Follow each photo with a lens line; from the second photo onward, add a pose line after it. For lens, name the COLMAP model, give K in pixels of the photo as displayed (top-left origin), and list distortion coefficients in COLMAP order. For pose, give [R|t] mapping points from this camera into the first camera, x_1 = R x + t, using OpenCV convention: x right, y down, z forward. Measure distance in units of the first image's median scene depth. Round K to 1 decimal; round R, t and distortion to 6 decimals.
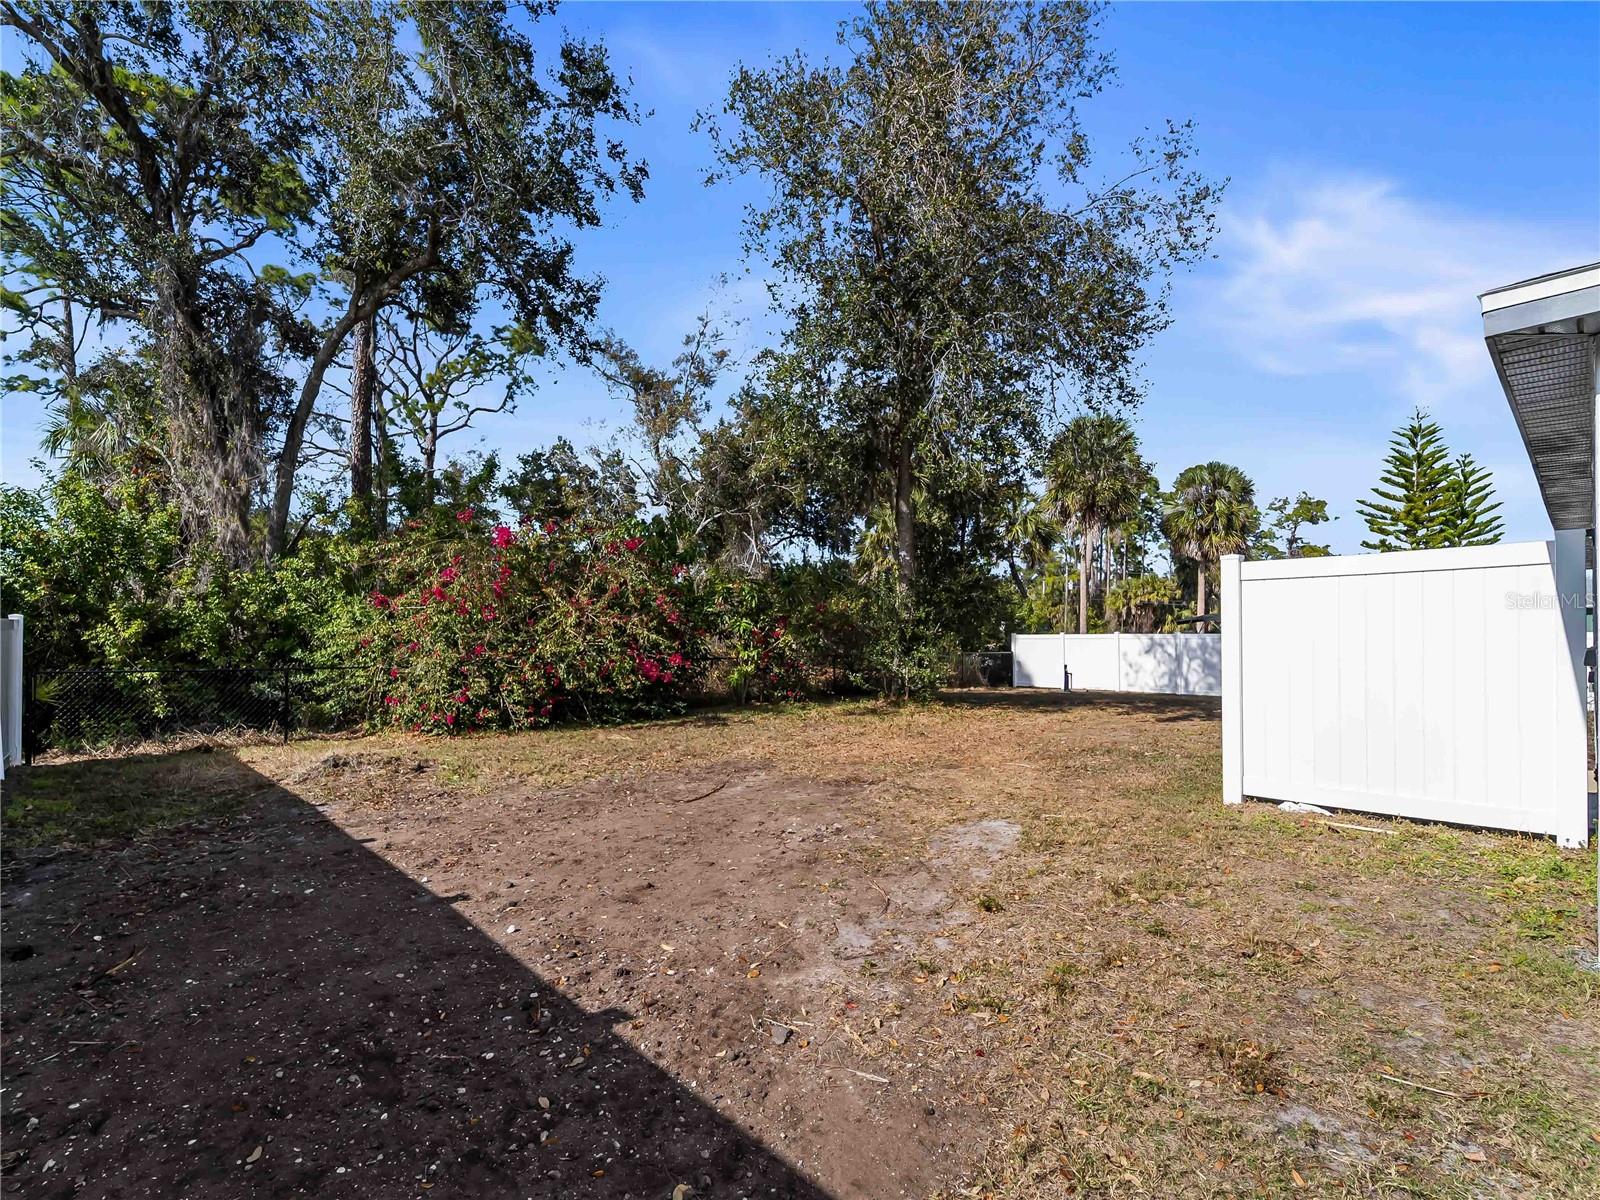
lens RADIAL K [[730.7, 0, 805.6], [0, 730.7, 616.6], [0, 0, 1]] dist [-0.001616, -0.000455]
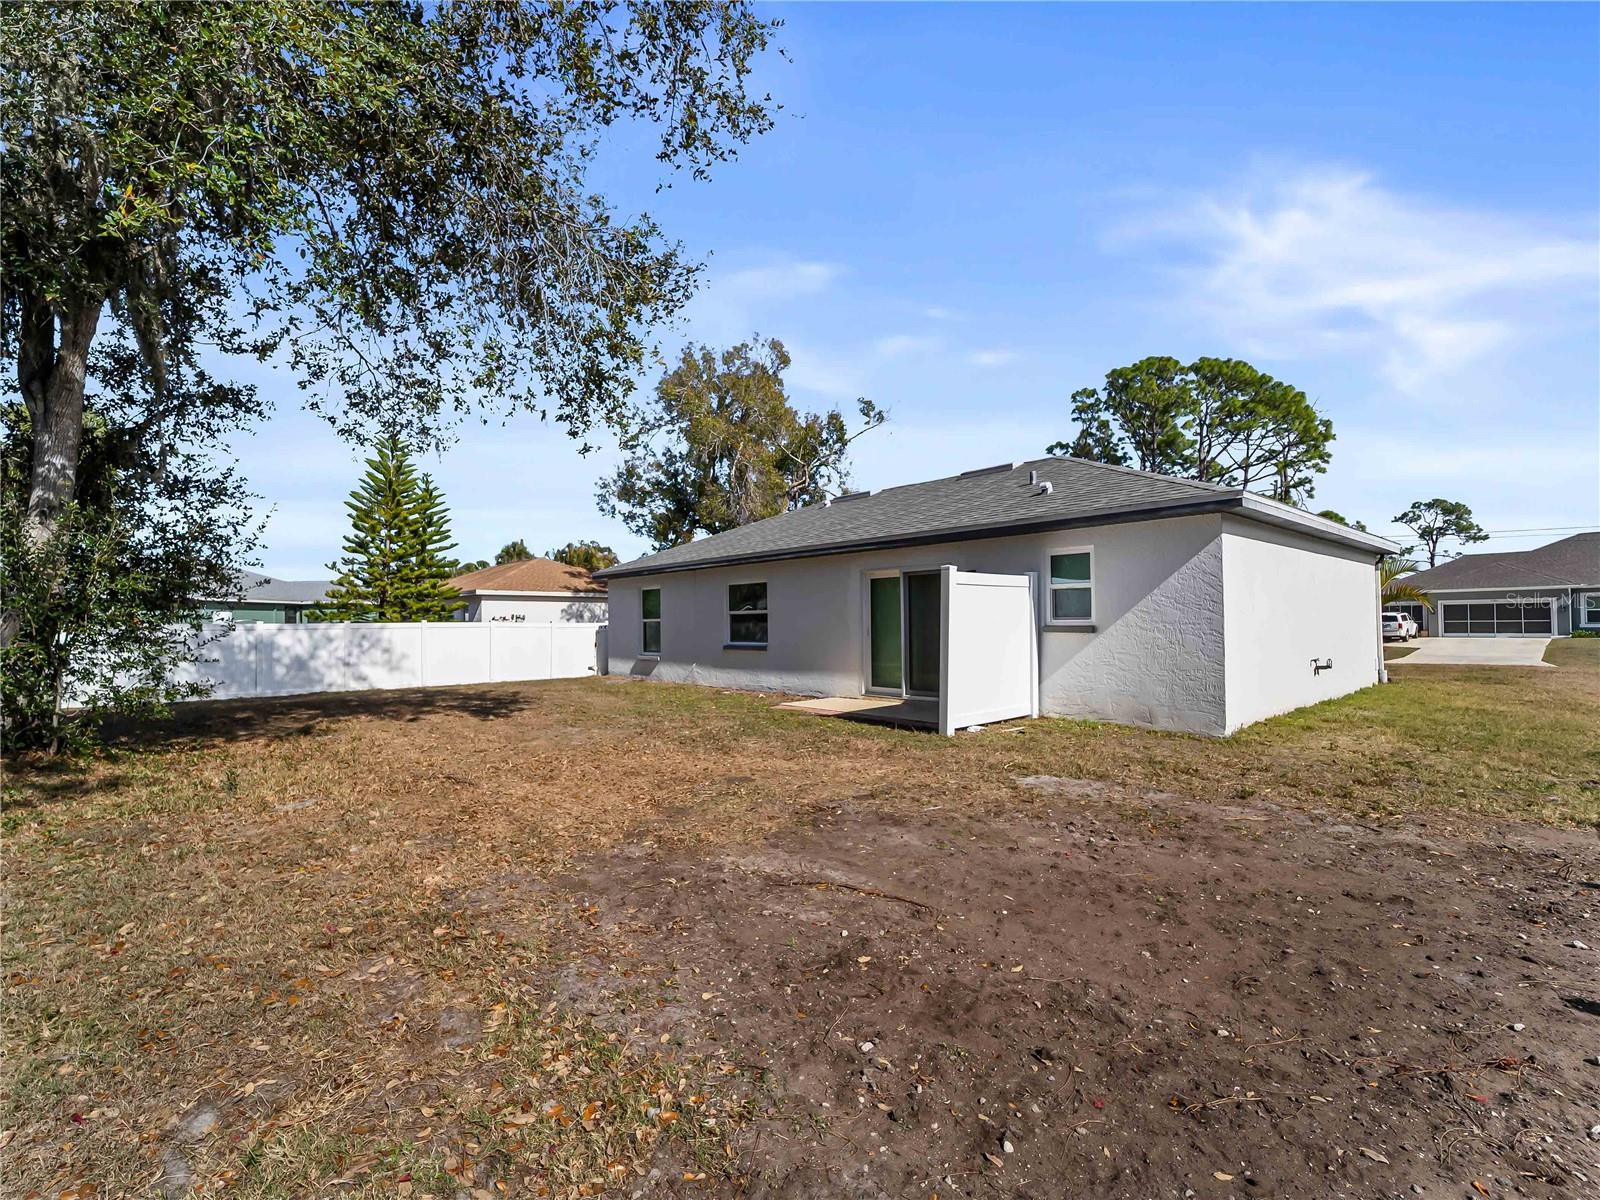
lens RADIAL K [[730.7, 0, 805.6], [0, 730.7, 616.6], [0, 0, 1]] dist [-0.001616, -0.000455]
pose [[0.038834, 0.007986, 0.999214, -0.832288], [-0.009321, 0.999927, -0.007630, 0.034961], [-0.999202, -0.009017, 0.038906, 1.203011]]
